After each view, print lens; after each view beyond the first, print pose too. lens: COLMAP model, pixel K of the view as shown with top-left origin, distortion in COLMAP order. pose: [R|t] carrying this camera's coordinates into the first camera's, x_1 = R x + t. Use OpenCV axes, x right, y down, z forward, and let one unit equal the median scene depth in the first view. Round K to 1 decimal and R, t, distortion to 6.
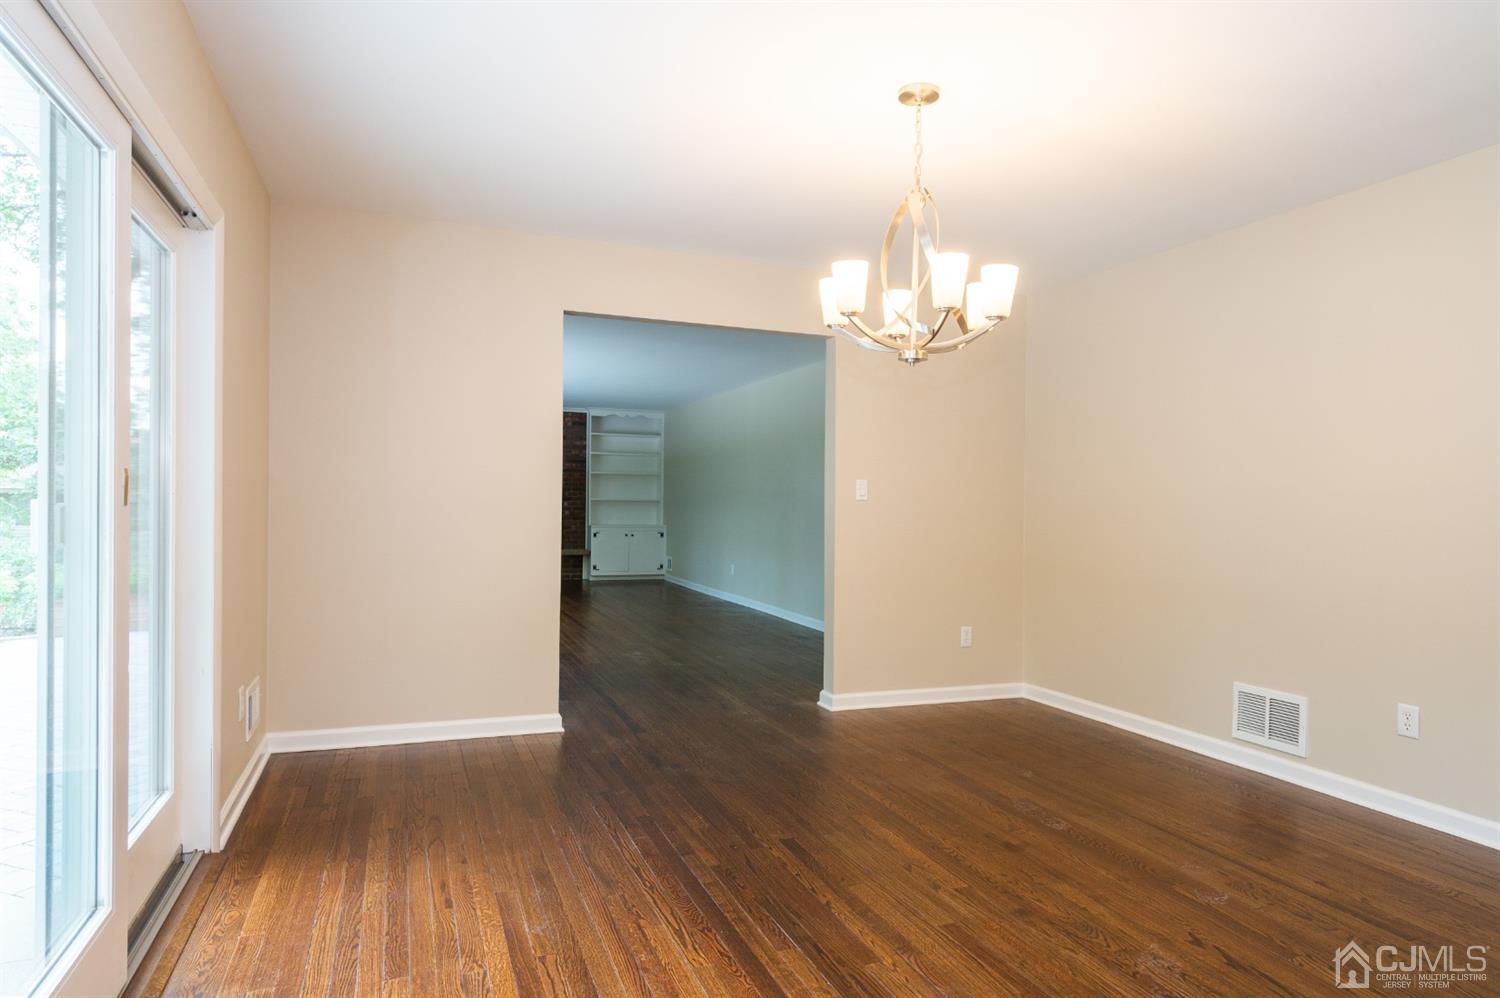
lens RADIAL K [[894.2, 0, 742.9], [0, 894.2, 496.7], [0, 0, 1]] dist [0.016456, -0.000922]
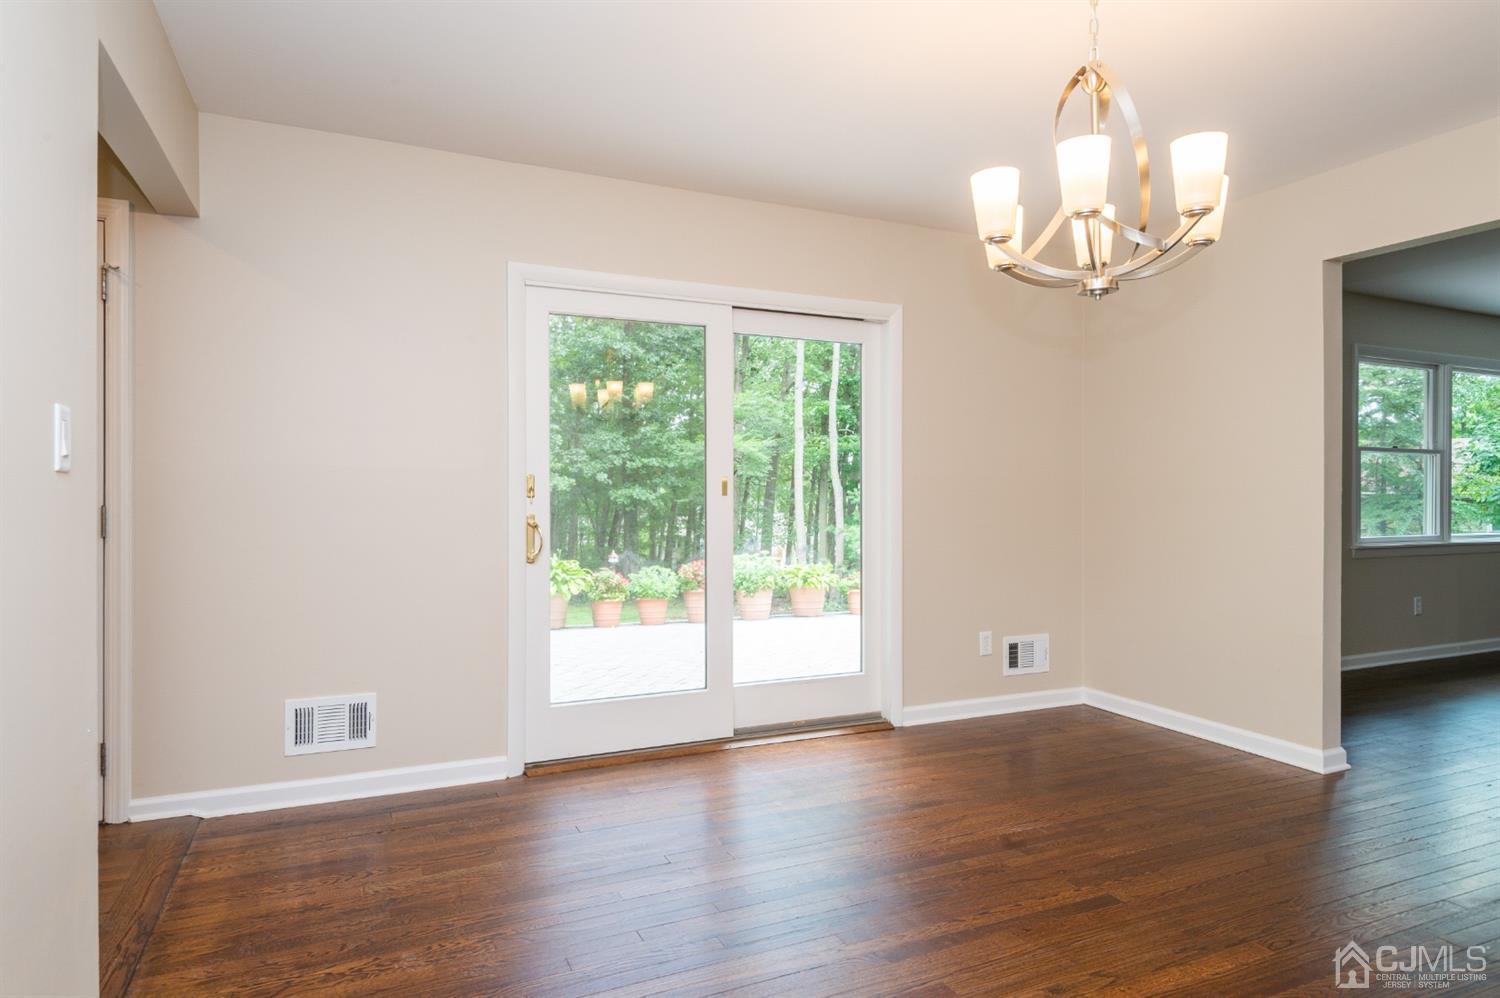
lens RADIAL K [[894.2, 0, 755.1], [0, 894.2, 500.7], [0, 0, 1]] dist [0.016456, -0.000922]
pose [[0.060978, -0.008503, -0.998103, 0.865827], [0.005180, 0.999953, -0.008203, 0.025525], [0.998126, -0.004670, 0.061019, 0.636802]]
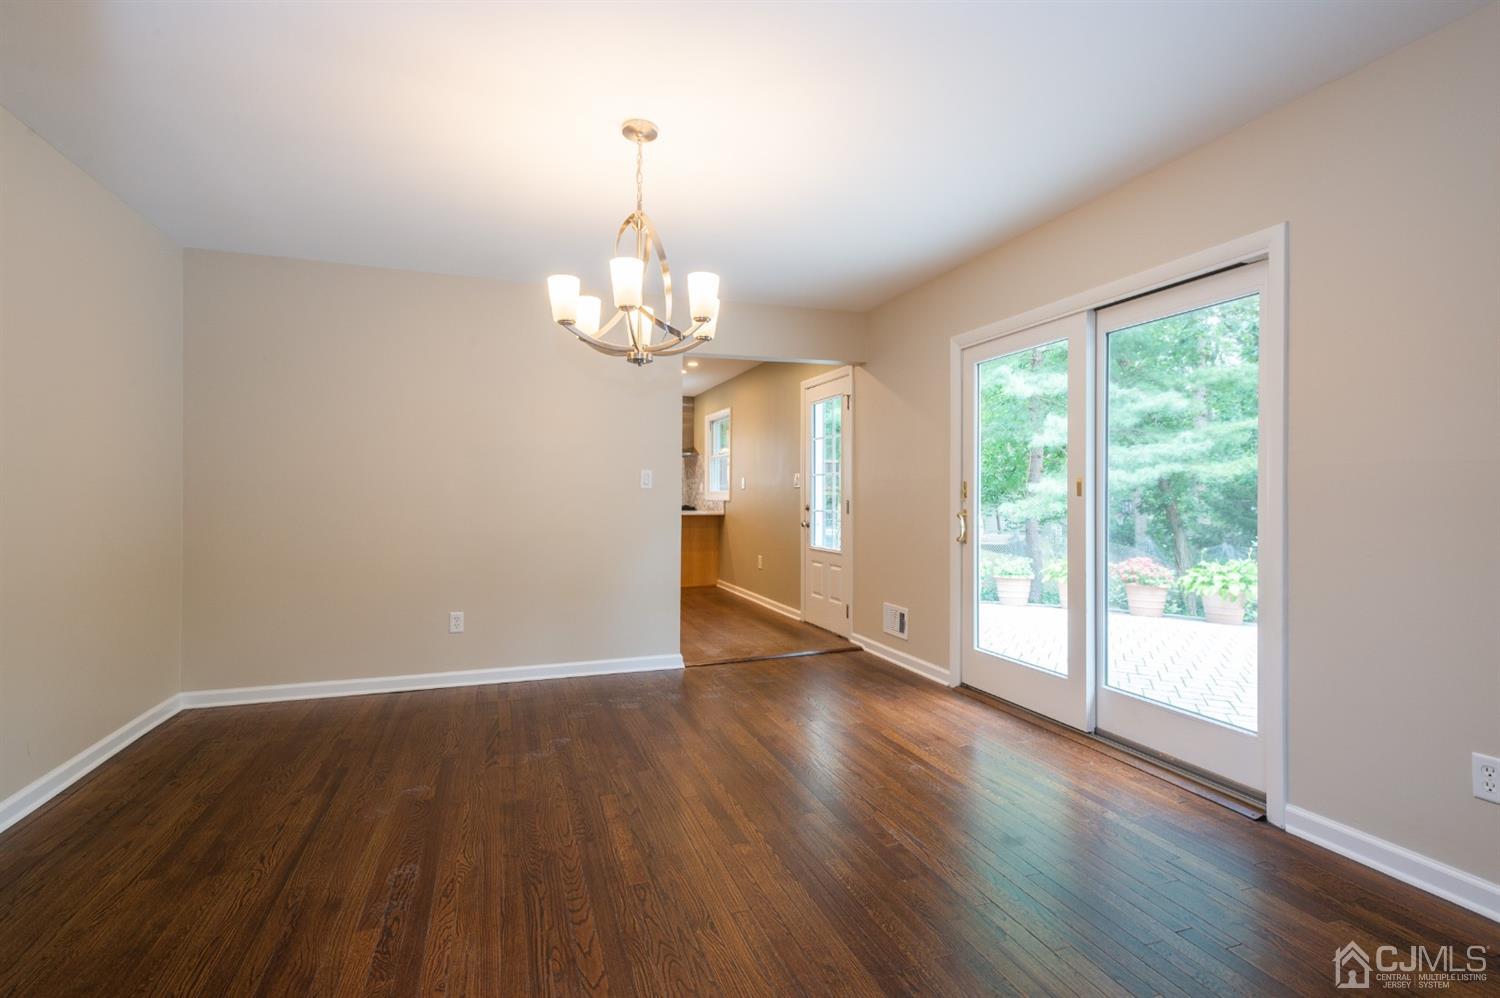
lens RADIAL K [[721.7, 0, 740.4], [0, 721.7, 495.9], [0, 0, 1]] dist [0.019947, -0.006050]
pose [[-0.999231, -0.014678, 0.036368, 0.024526], [-0.014714, 0.999891, -0.000723, 0.015462], [-0.036354, -0.001257, -0.999338, 1.796197]]
